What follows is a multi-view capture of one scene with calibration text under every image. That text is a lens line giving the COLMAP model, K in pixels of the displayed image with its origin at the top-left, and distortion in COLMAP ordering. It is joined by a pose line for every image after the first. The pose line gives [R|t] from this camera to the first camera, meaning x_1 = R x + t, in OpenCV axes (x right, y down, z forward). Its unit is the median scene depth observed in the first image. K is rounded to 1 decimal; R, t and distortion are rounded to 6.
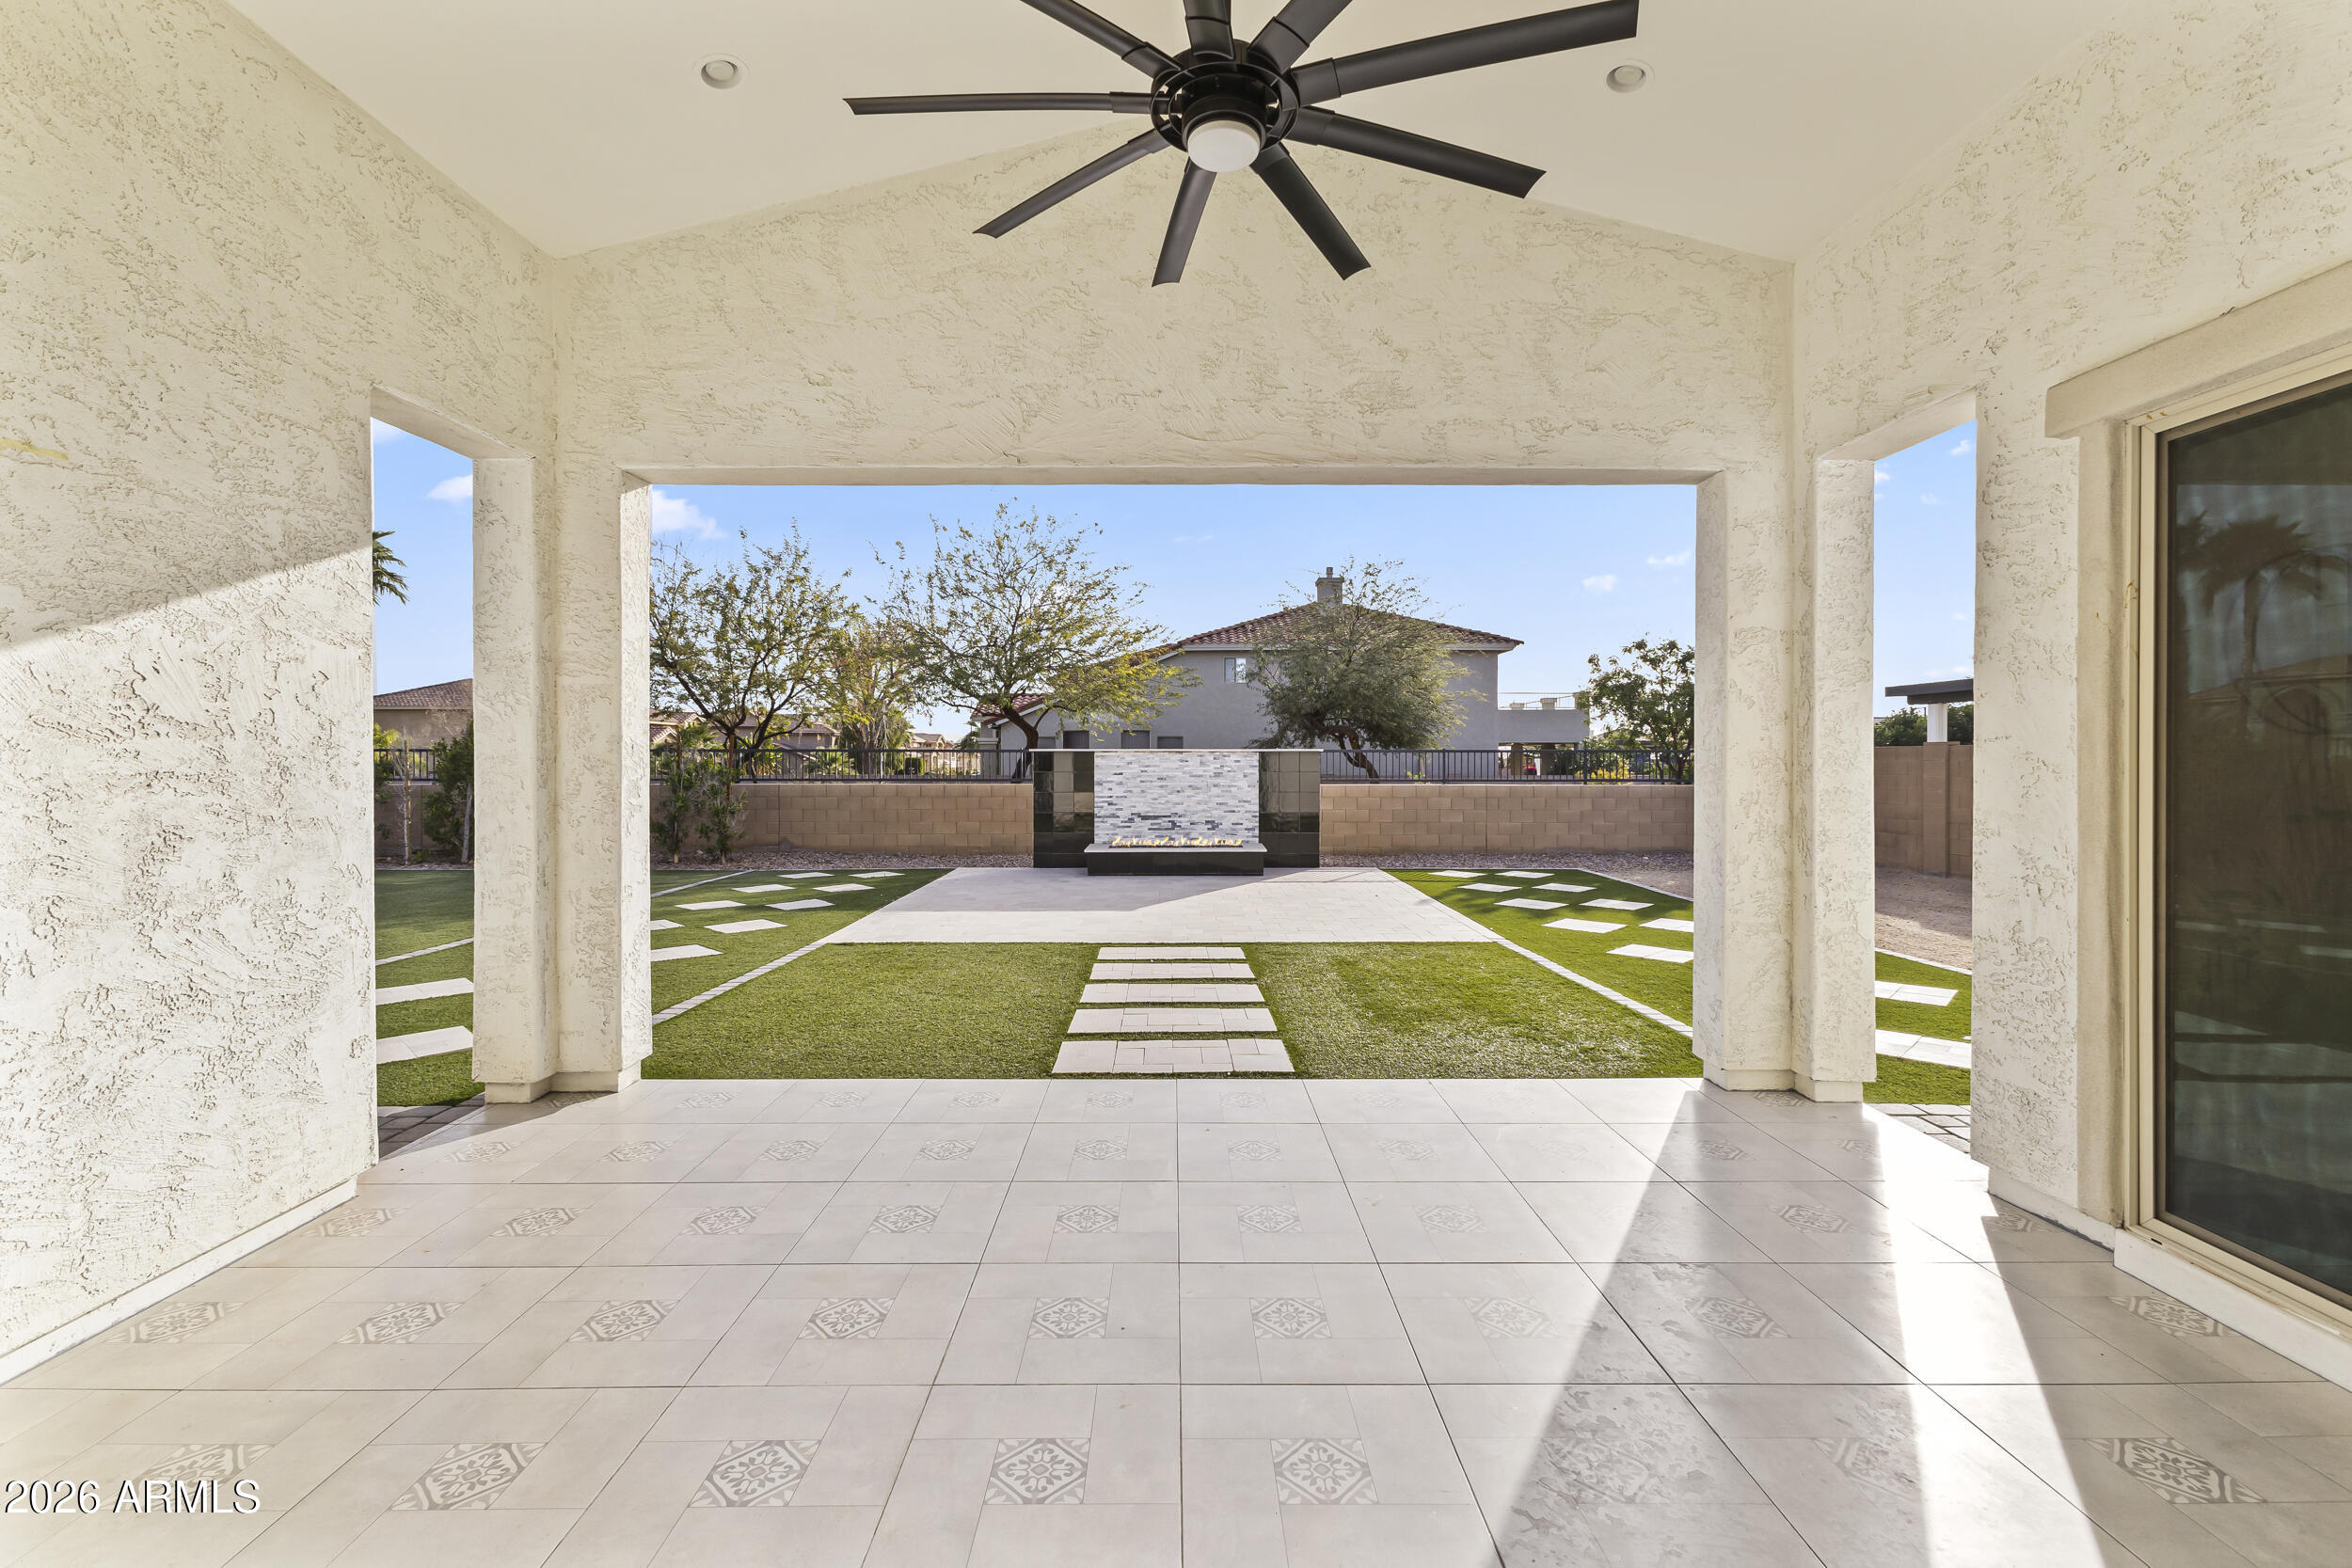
lens RADIAL K [[1015.9, 0, 1171.7], [0, 1015.9, 771.1], [0, 0, 1]] dist [0.007239, 0.000211]
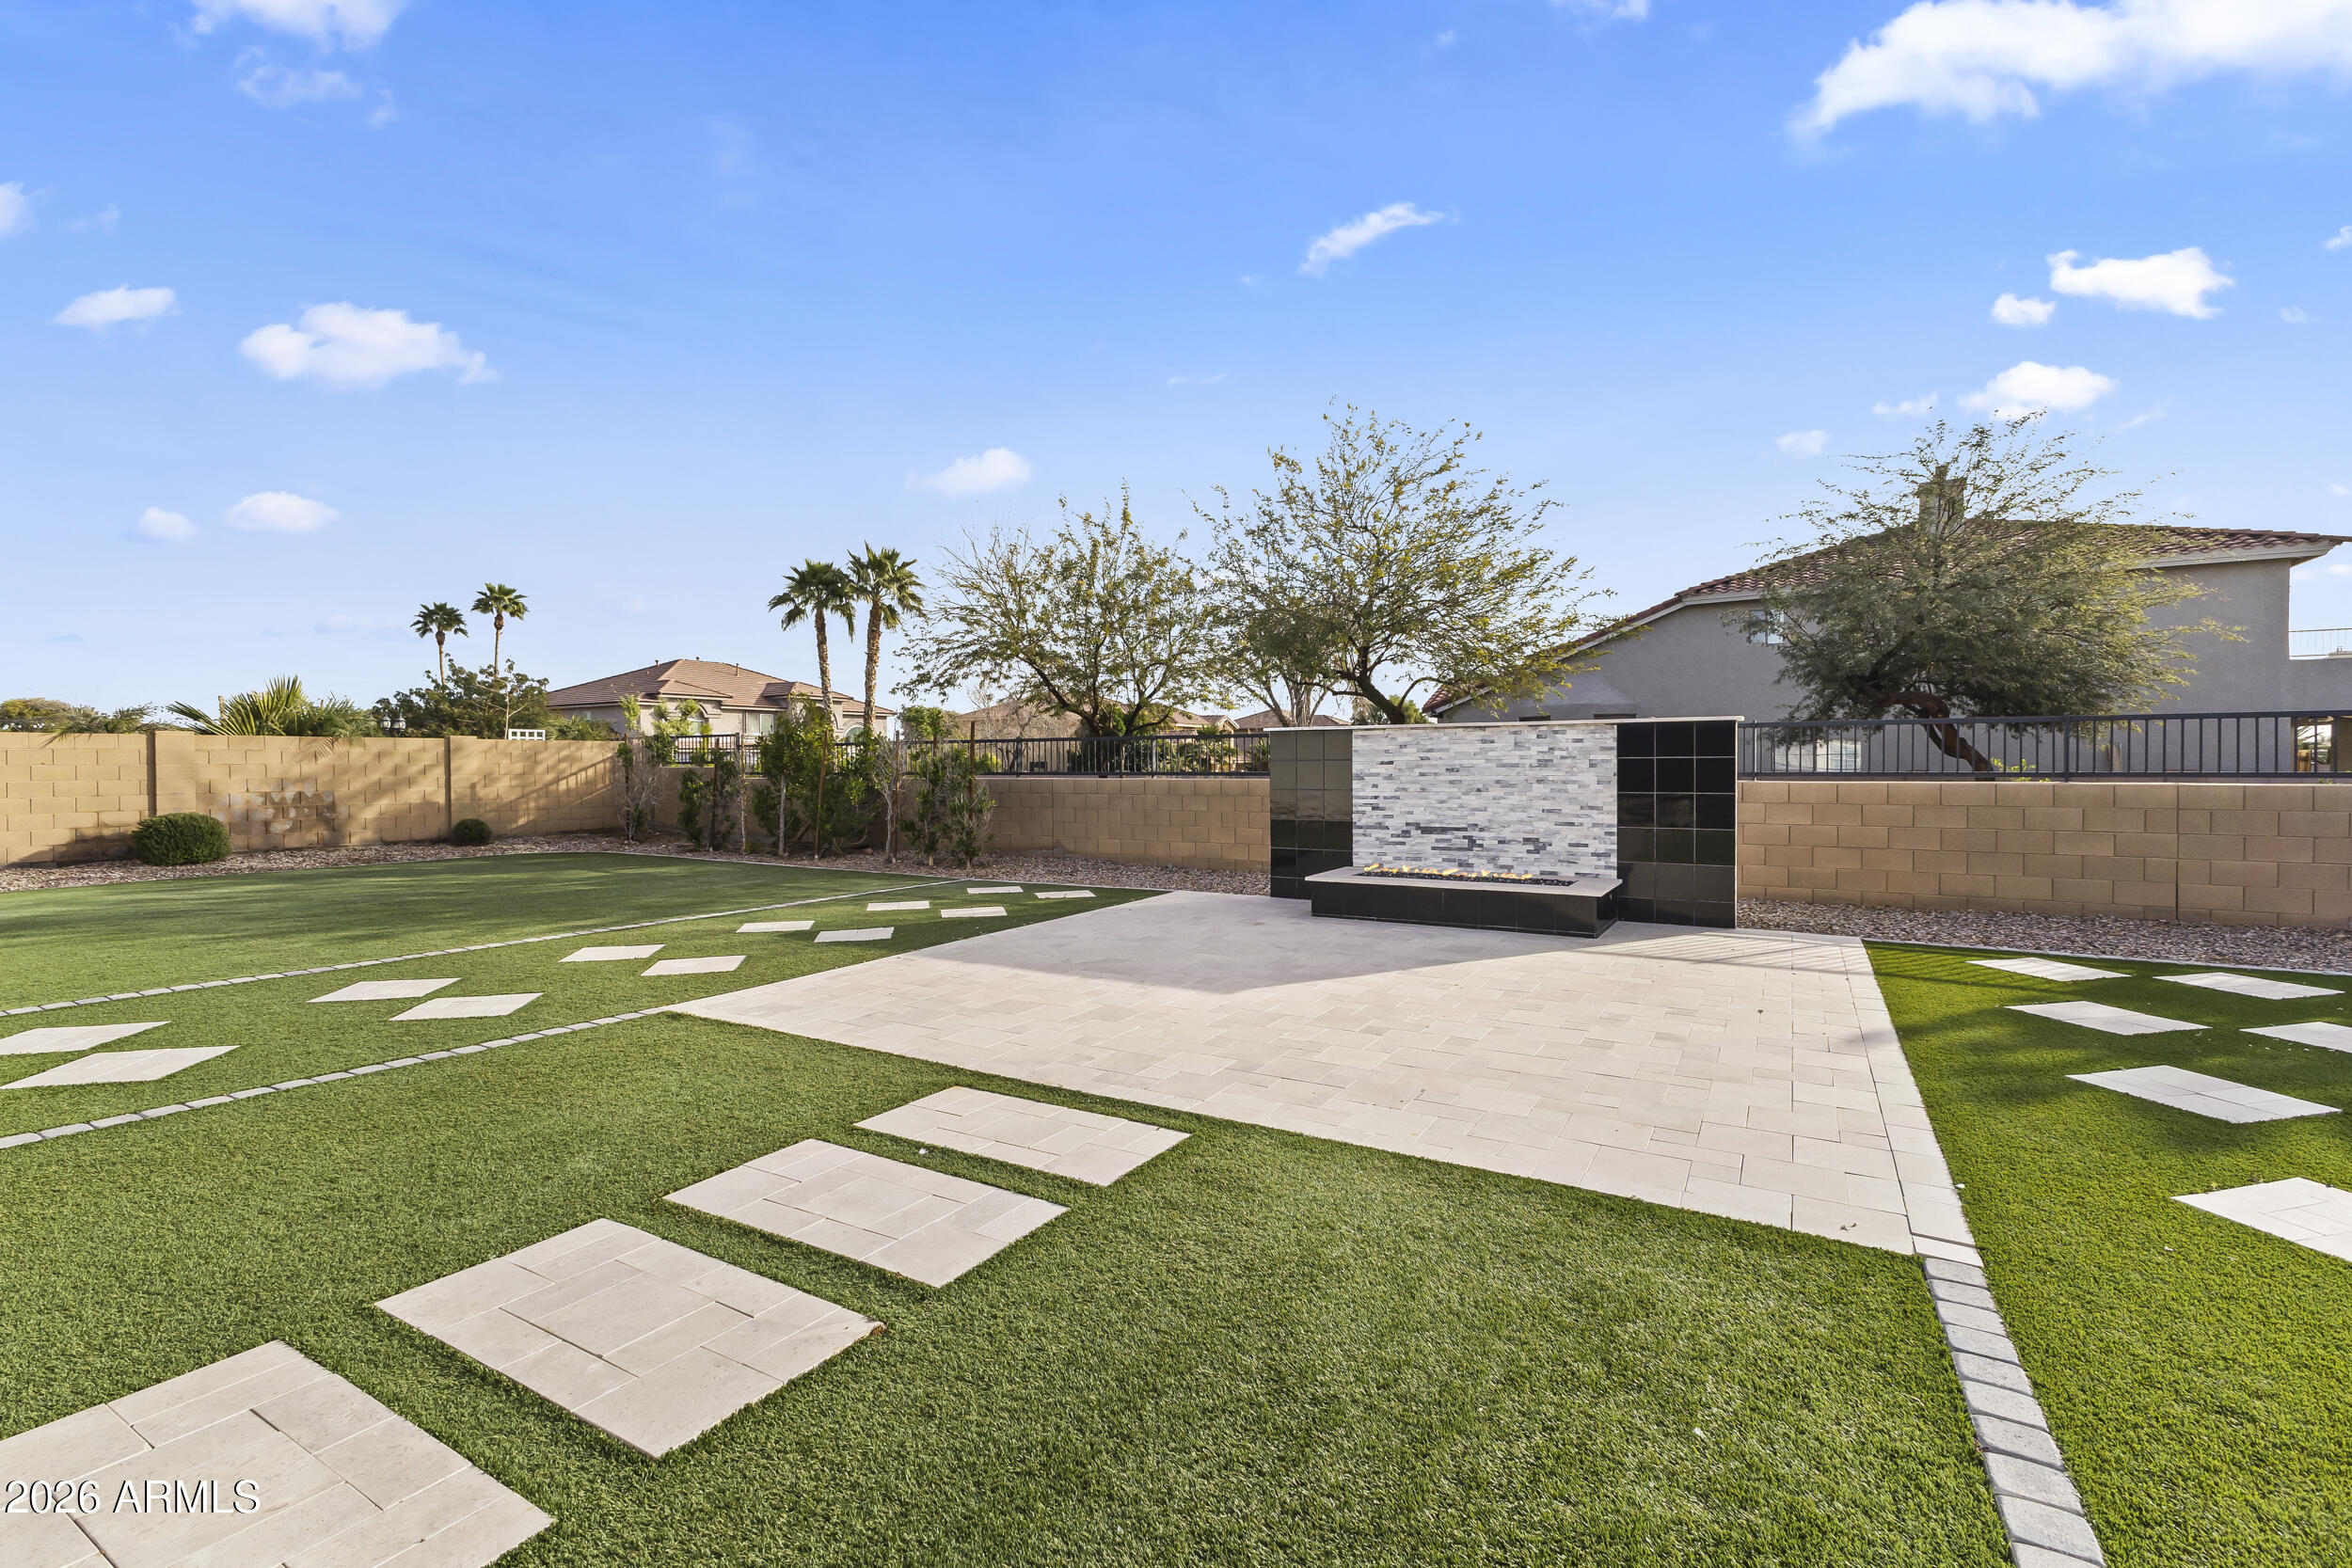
lens RADIAL K [[1015.9, 0, 1178.8], [0, 1015.9, 782.4], [0, 0, 1]] dist [0.007239, 0.000211]
pose [[0.857668, 0.004577, -0.514184, 0.146918], [0.000544, 0.999952, 0.009809, 0.007707], [0.514204, -0.008692, 0.857624, 0.314871]]
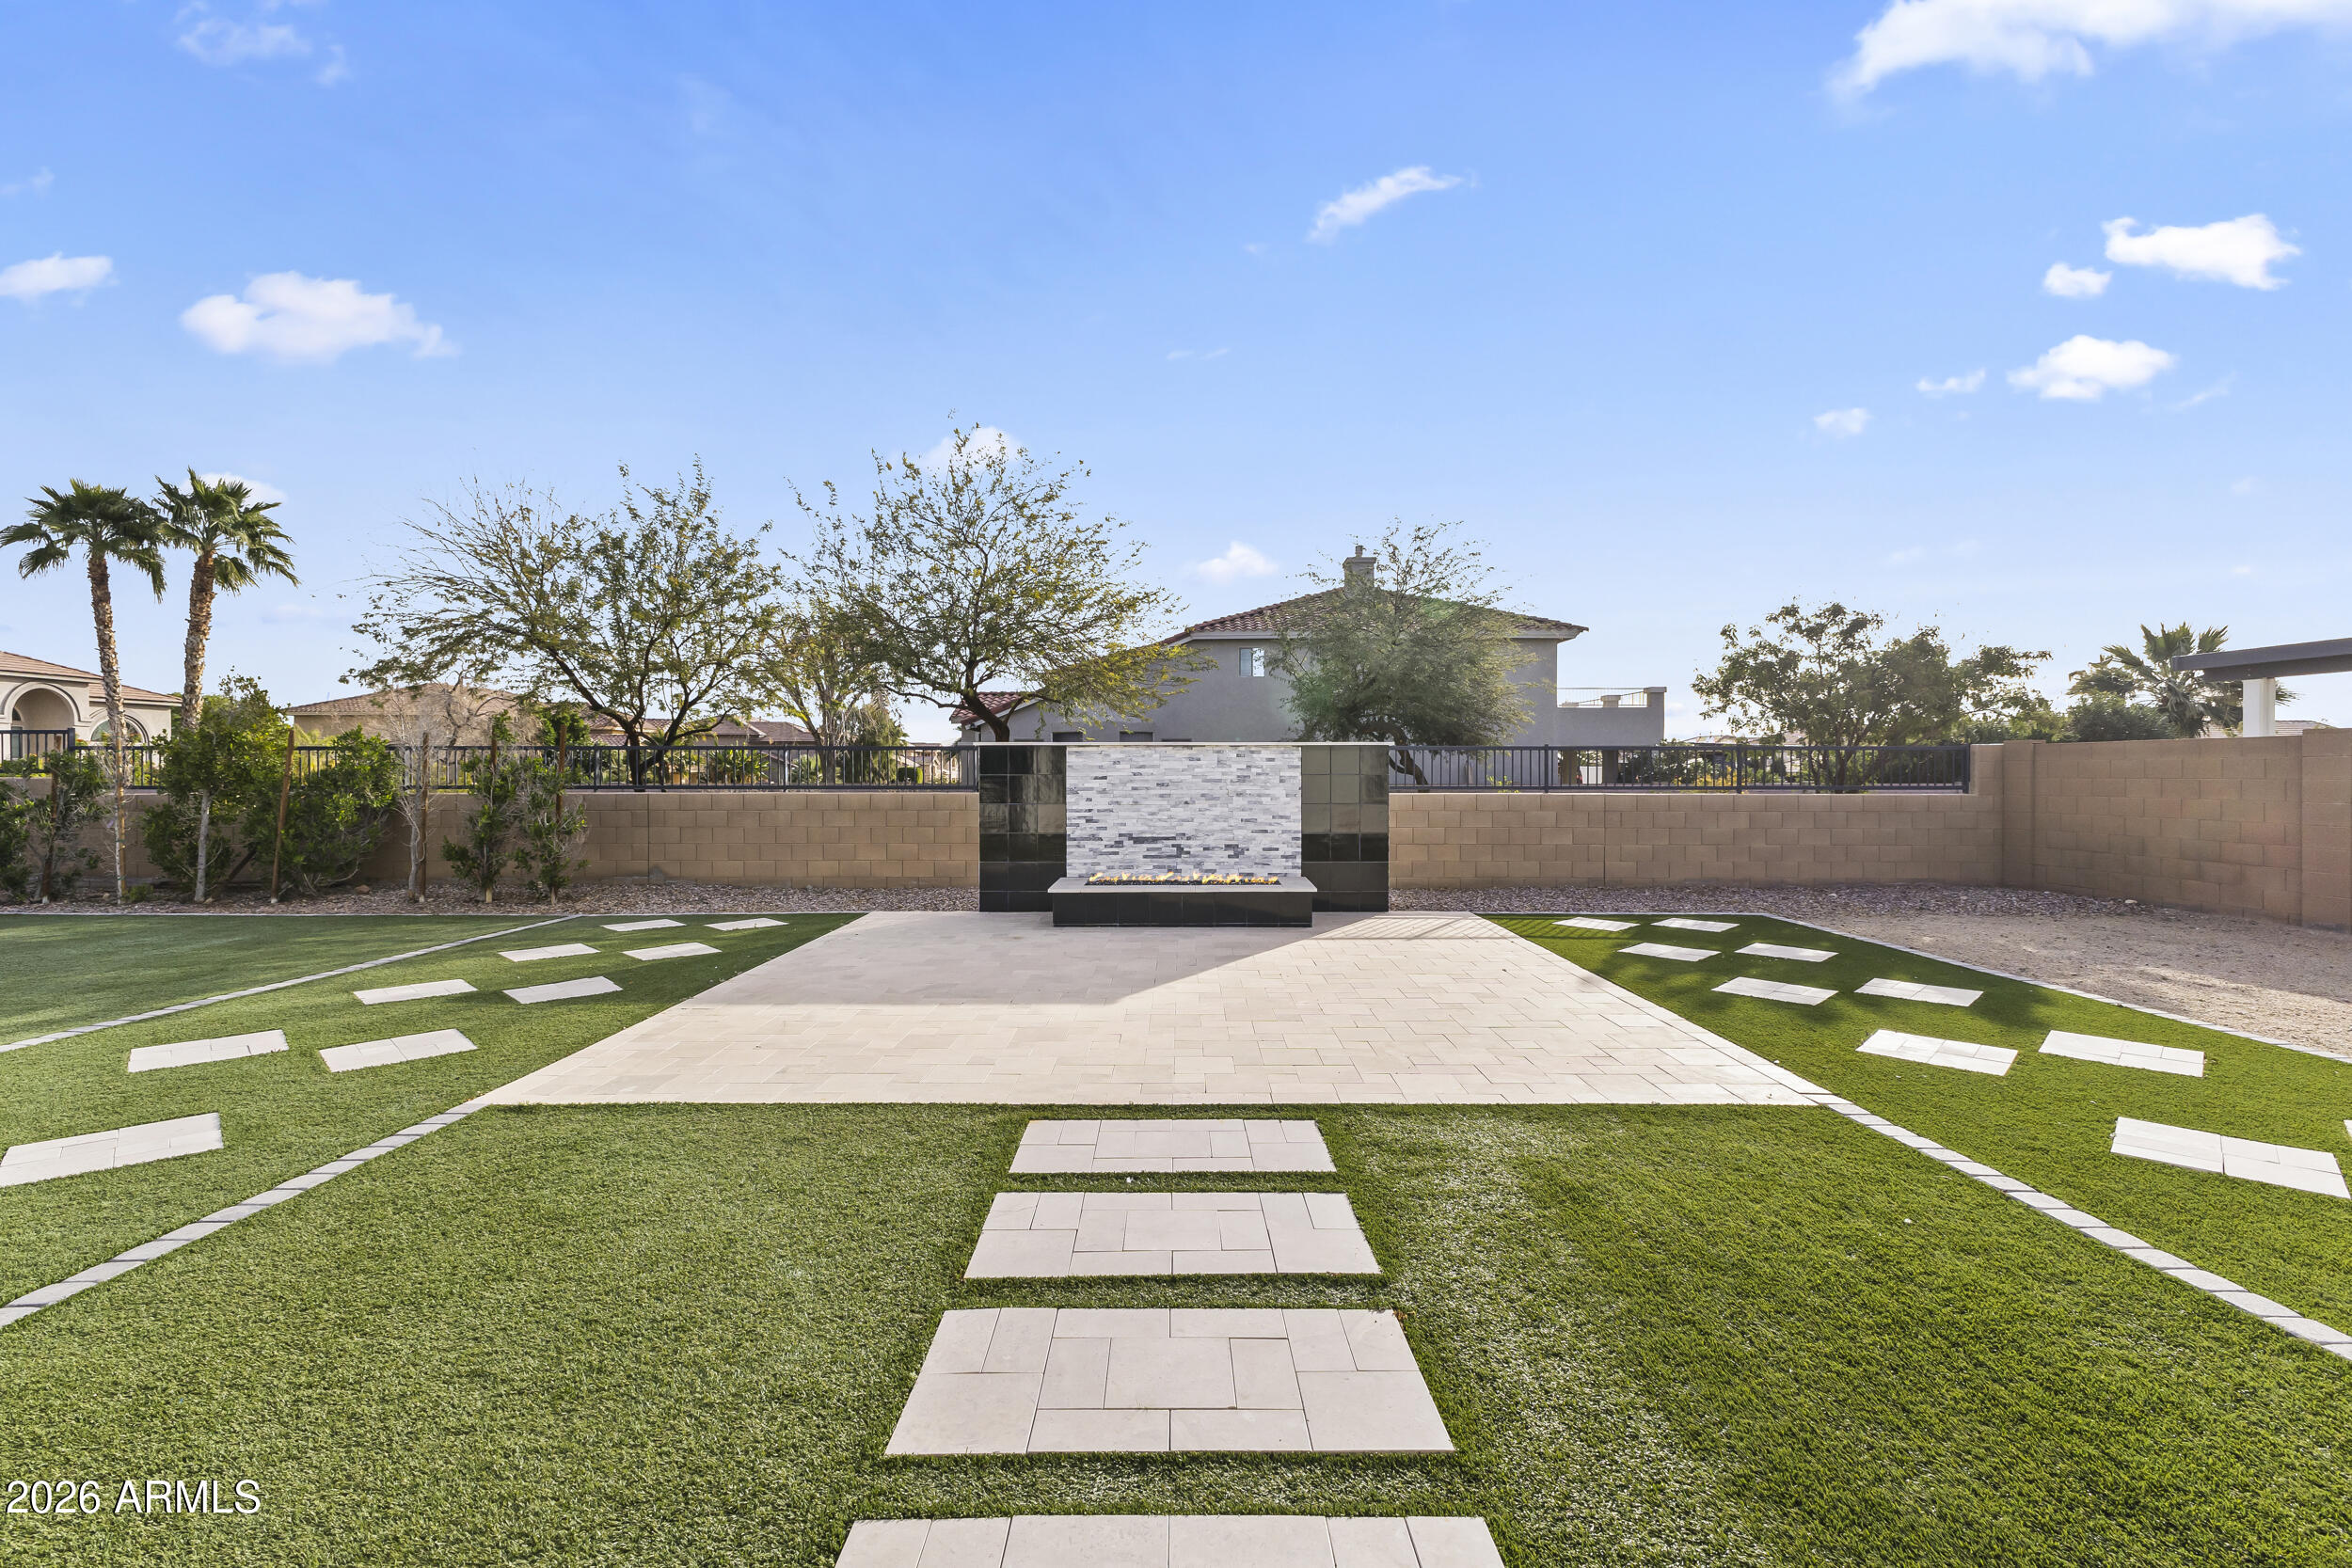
lens RADIAL K [[1015.9, 0, 1169.1], [0, 1015.9, 783.2], [0, 0, 1]] dist [0.007239, 0.000211]
pose [[0.999949, -0.000349, -0.010065, 0.001433], [0.000360, 0.999999, 0.001132, 0.004888], [0.010064, -0.001136, 0.999949, 0.259203]]
